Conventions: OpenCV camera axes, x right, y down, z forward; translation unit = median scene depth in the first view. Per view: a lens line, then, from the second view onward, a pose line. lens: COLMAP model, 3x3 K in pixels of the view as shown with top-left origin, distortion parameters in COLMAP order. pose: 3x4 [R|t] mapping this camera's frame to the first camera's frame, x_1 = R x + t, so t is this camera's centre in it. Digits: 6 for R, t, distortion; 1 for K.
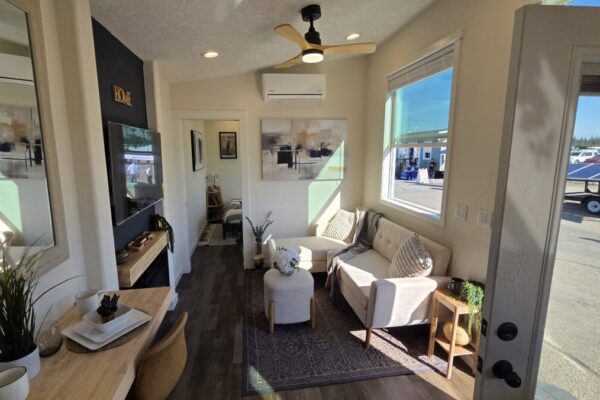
lens RADIAL K [[289.8, 0, 296.0], [0, 289.8, 197.9], [0, 0, 1]] dist [-0.002399, -0.001008]
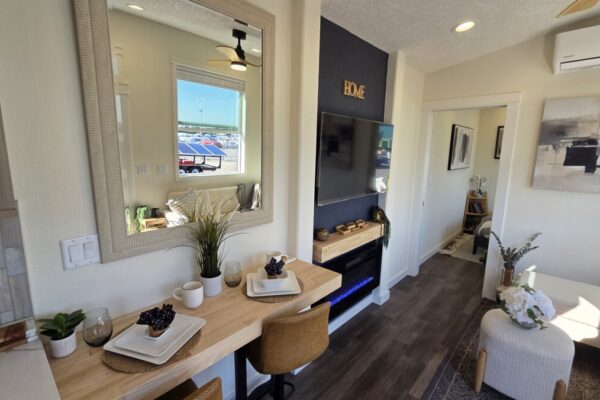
lens RADIAL K [[289.8, 0, 296.0], [0, 289.8, 197.9], [0, 0, 1]] dist [-0.002399, -0.001008]
pose [[0.610859, 0.142243, -0.778857, 0.121828], [-0.145341, 0.987158, 0.066294, 0.002965], [0.778285, 0.072704, 0.623688, 0.142685]]
